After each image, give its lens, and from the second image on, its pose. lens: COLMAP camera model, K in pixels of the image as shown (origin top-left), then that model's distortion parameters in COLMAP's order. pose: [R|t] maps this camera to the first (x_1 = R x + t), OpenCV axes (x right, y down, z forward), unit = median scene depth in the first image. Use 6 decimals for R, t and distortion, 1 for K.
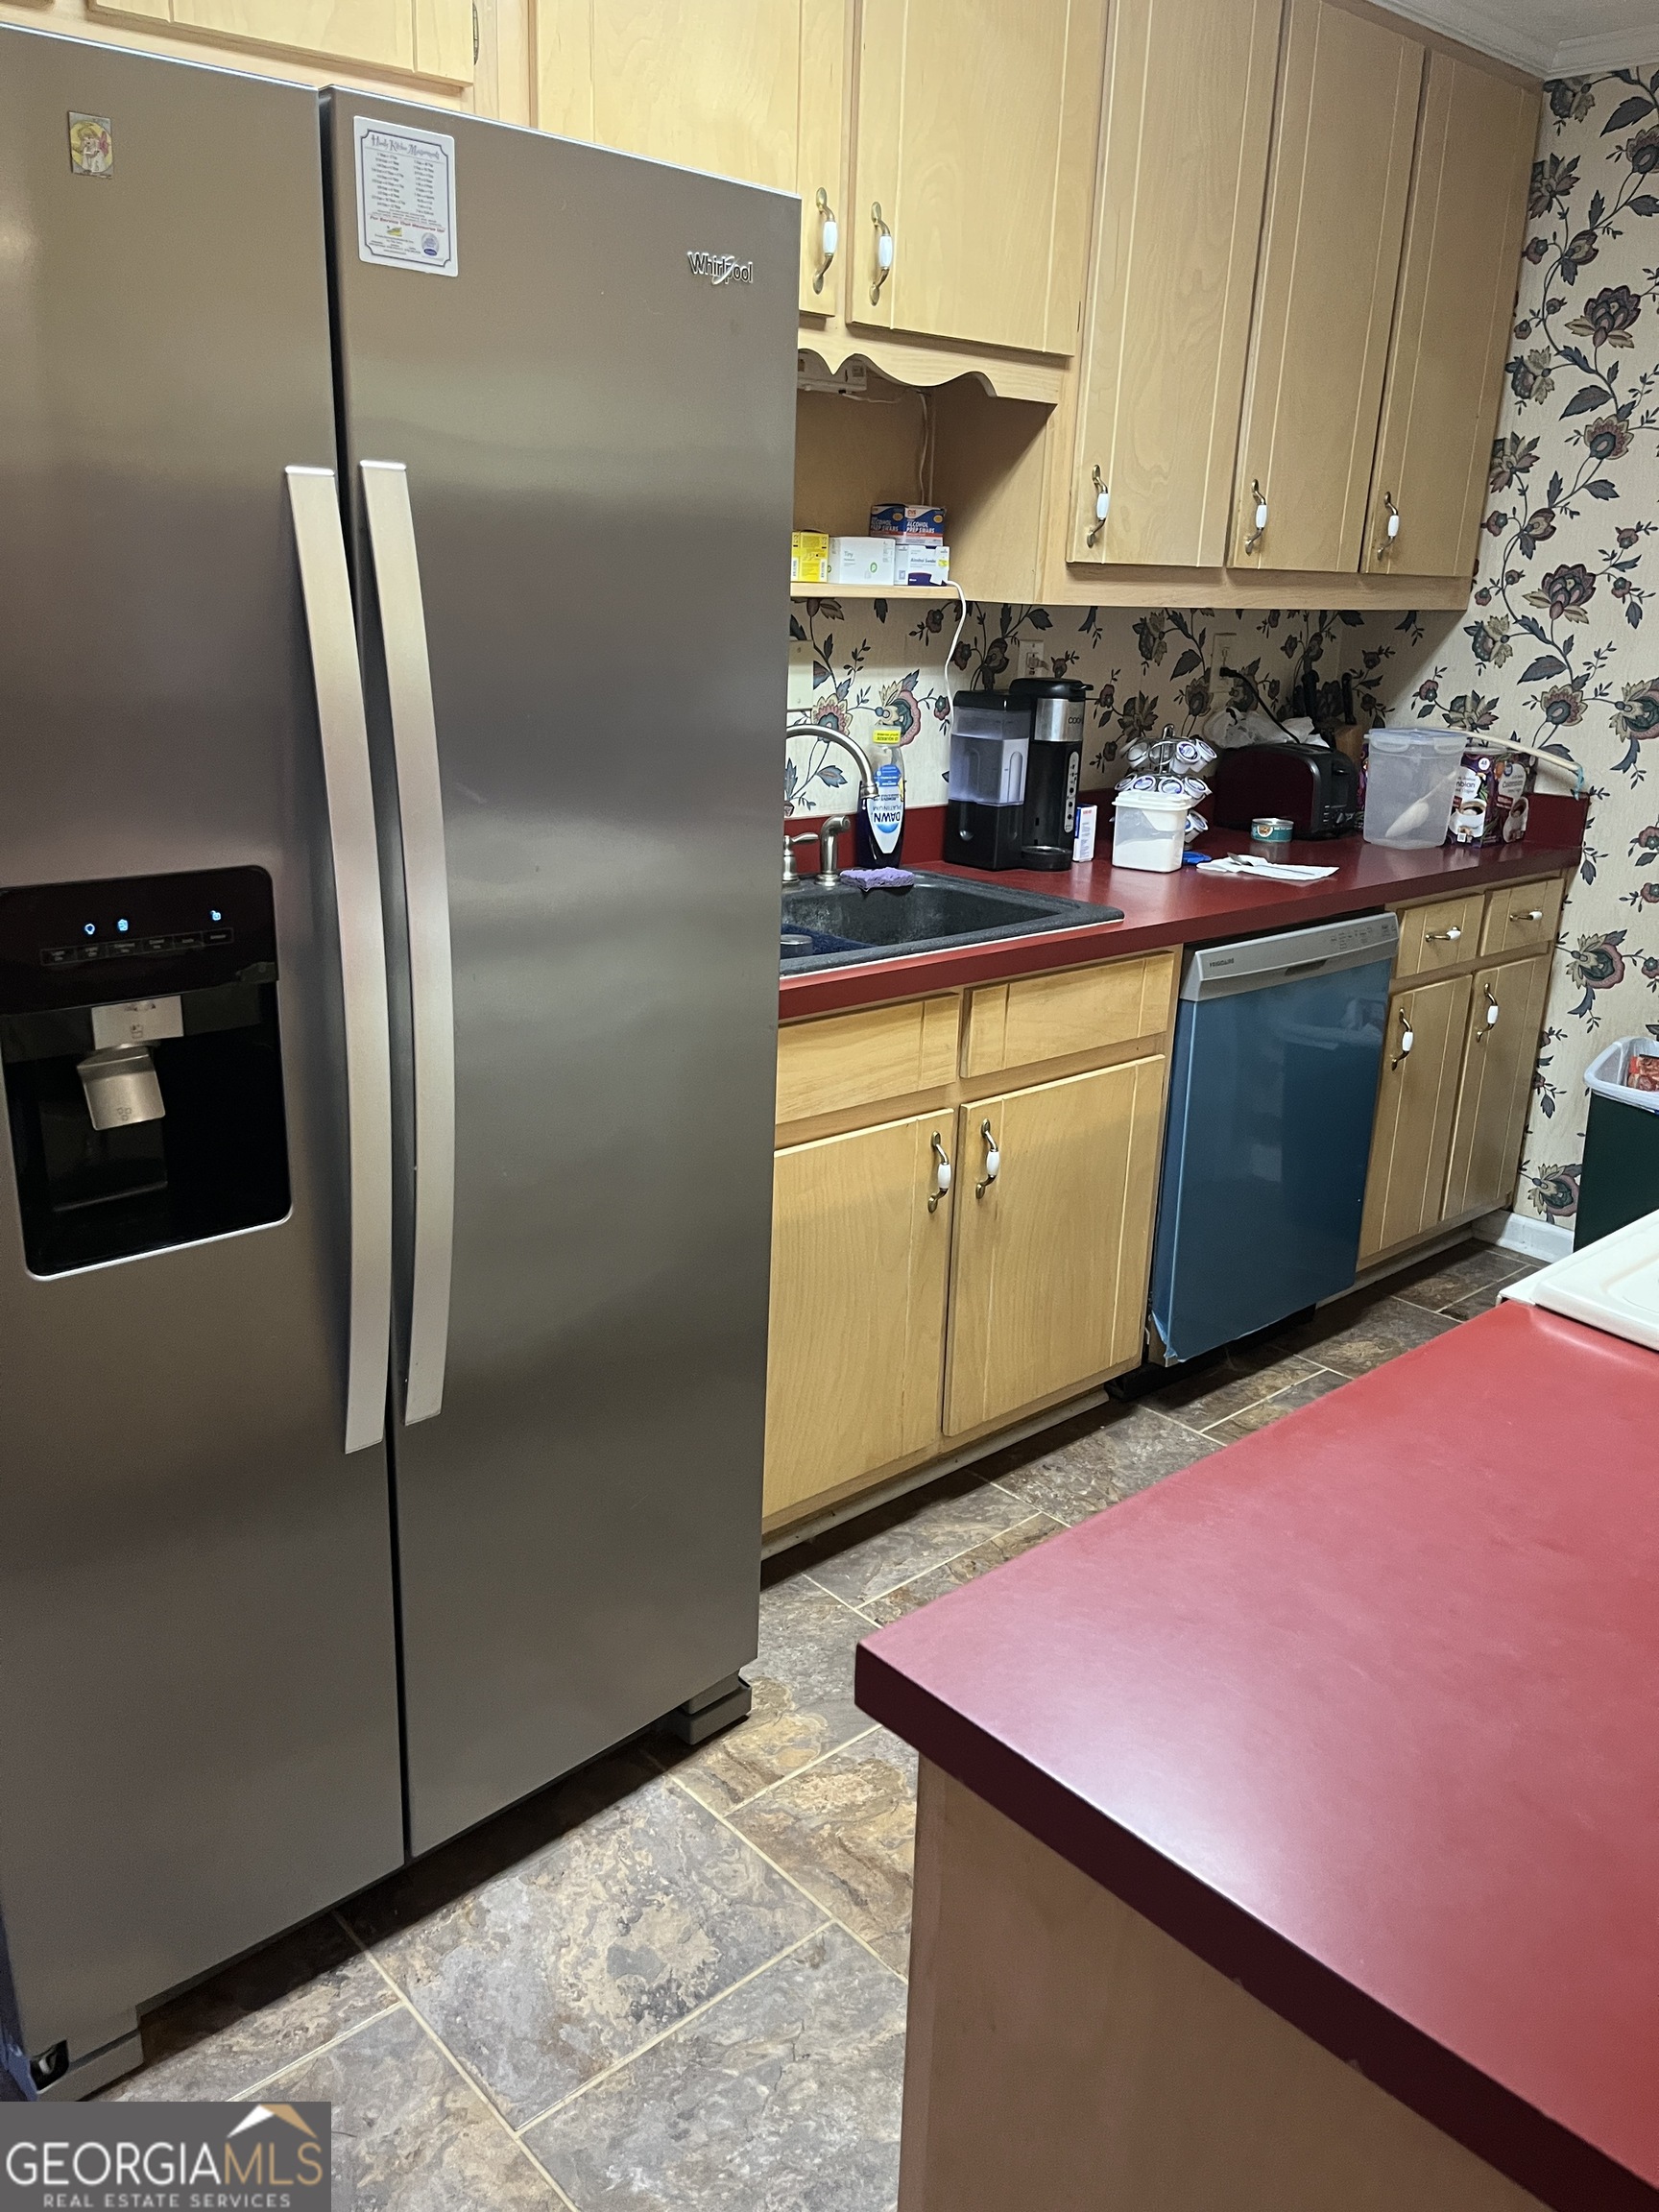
lens RADIAL K [[1691.0, 0, 829.5], [0, 1691.0, 1106.0], [0, 0, 1]] dist [0.066833, -0.060681]
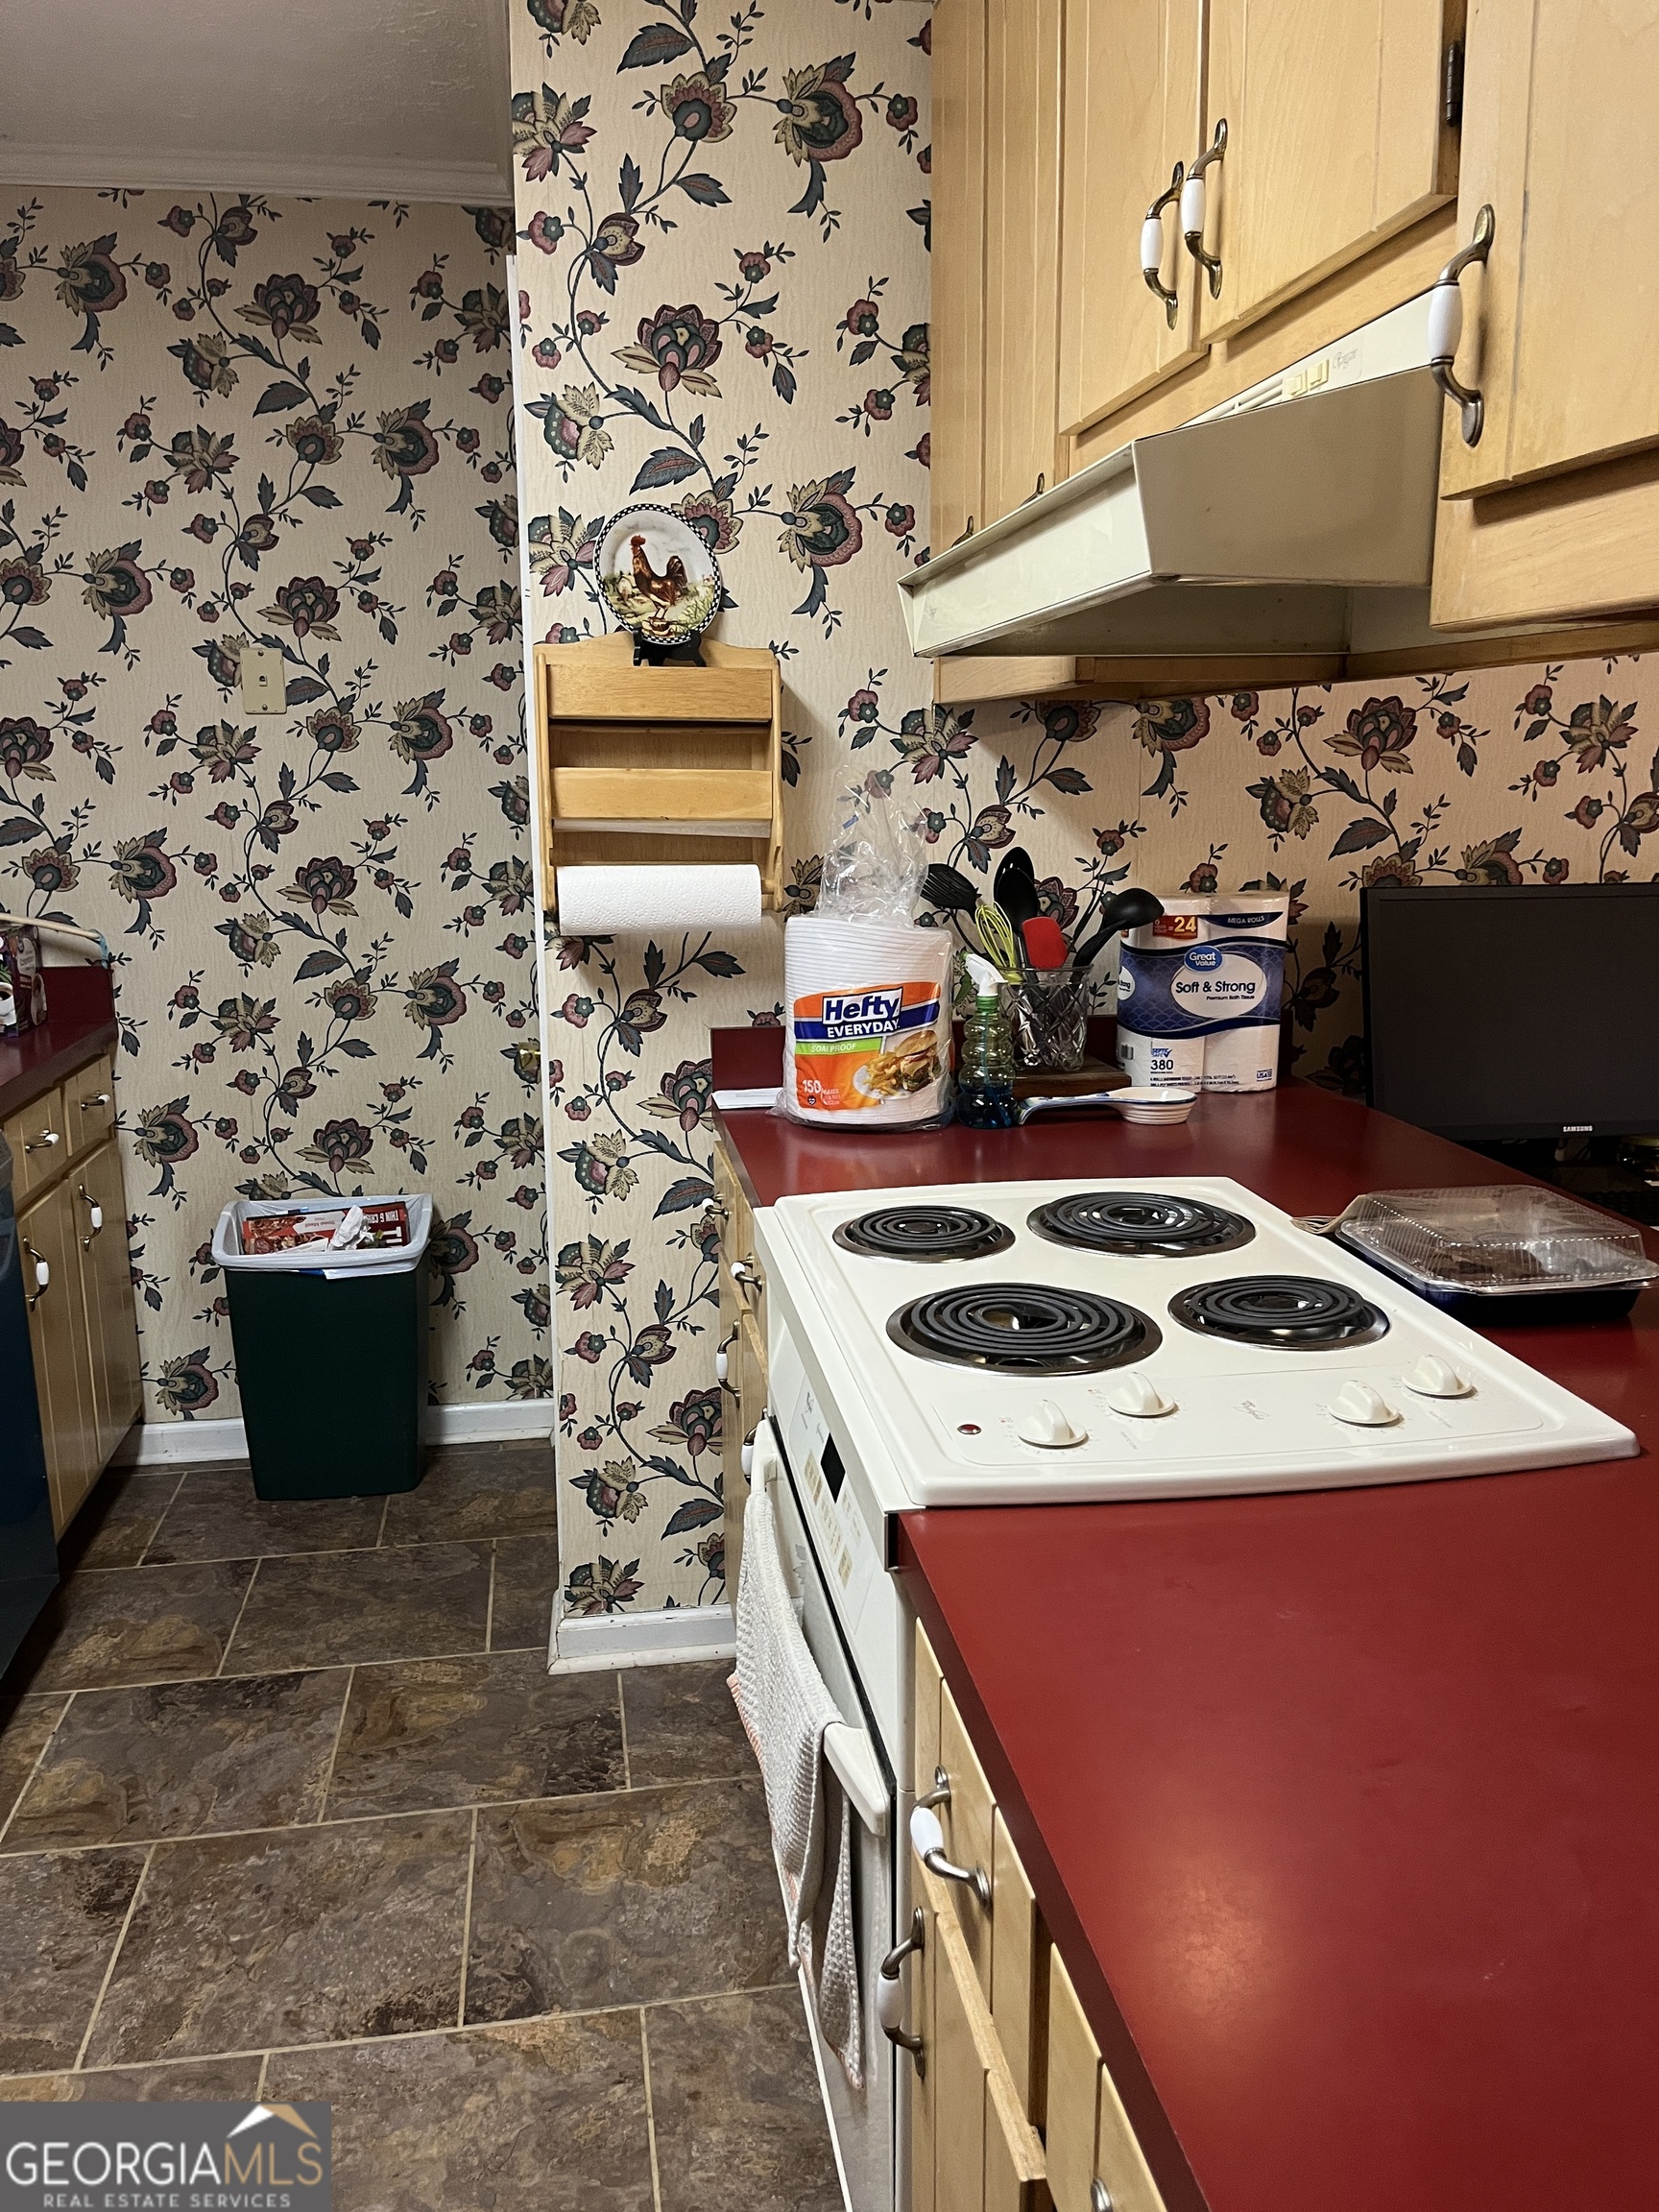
lens RADIAL K [[1691.0, 0, 829.5], [0, 1691.0, 1106.0], [0, 0, 1]] dist [0.066833, -0.060681]
pose [[0.547112, -0.202162, 0.812280, -0.117157], [0.272867, 0.960464, 0.055253, -0.059621], [-0.791335, 0.191415, 0.580645, 0.200685]]
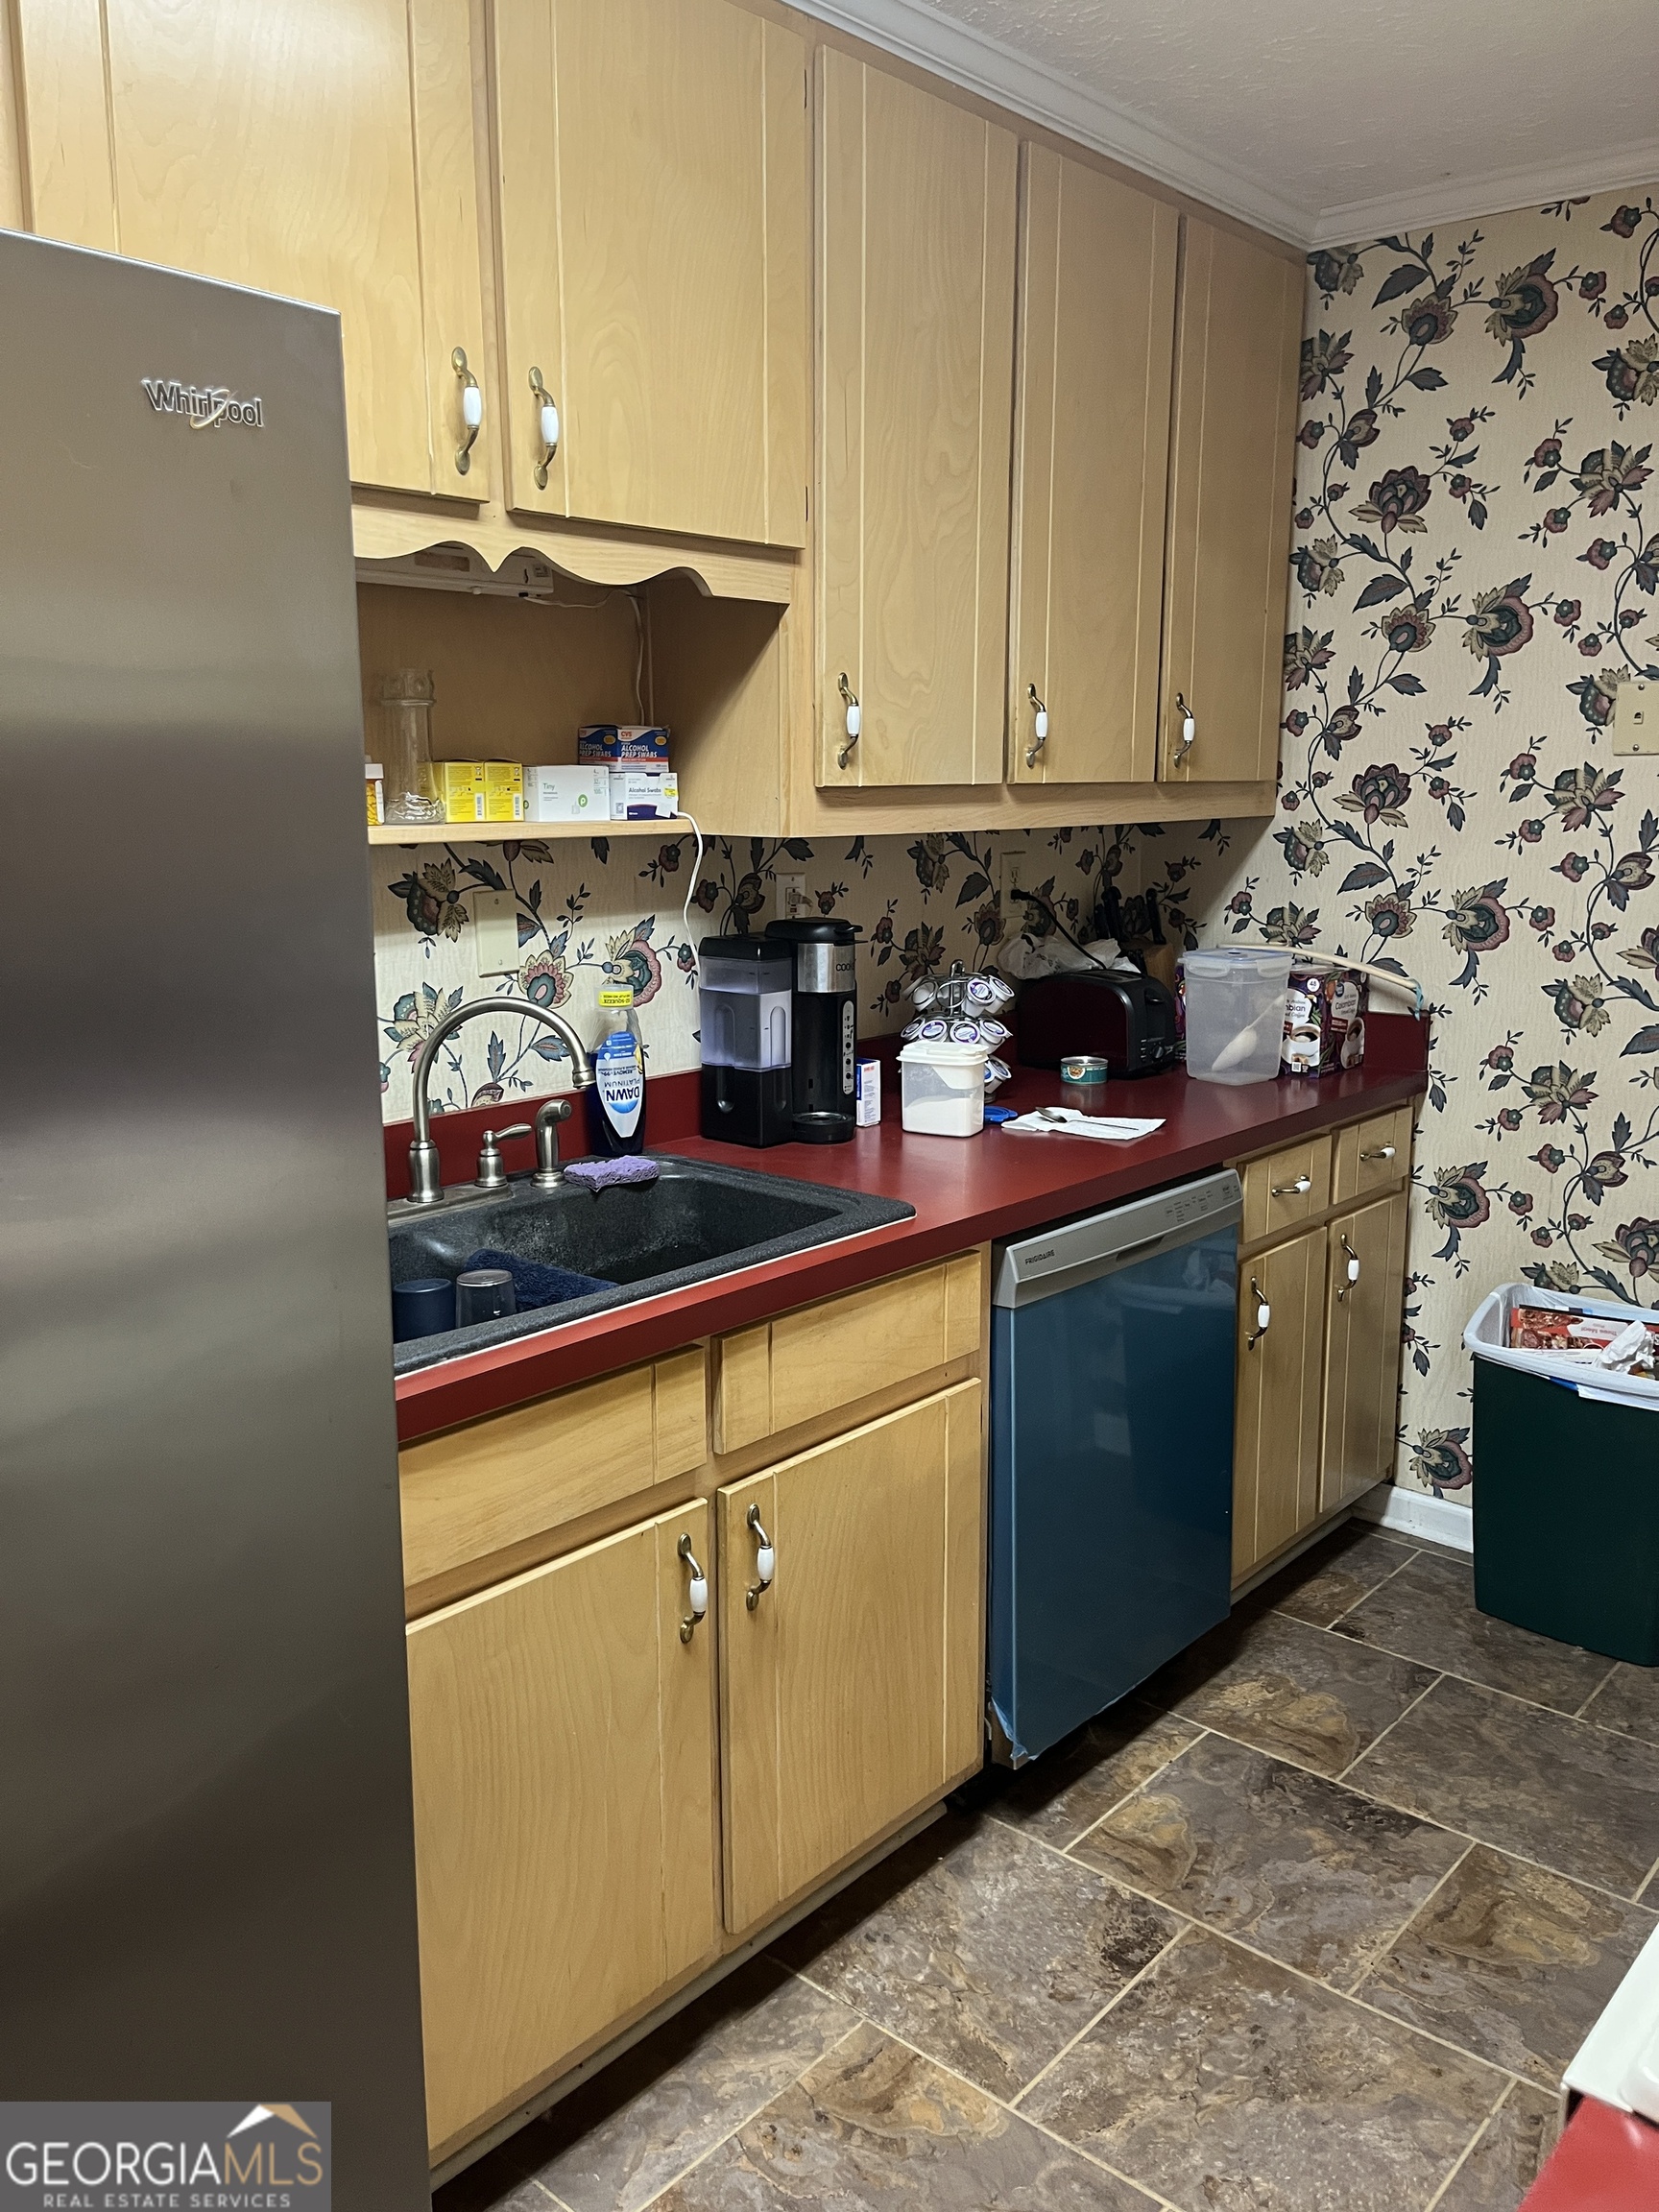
lens RADIAL K [[1678.1, 0, 824.9], [0, 1678.1, 1098.9], [0, 0, 1]] dist [0.067675, -0.076863]
pose [[0.993774, -0.056823, 0.095832, 0.050138], [0.067478, 0.991428, -0.111885, -0.067895], [-0.088653, 0.117655, 0.989089, 0.183937]]
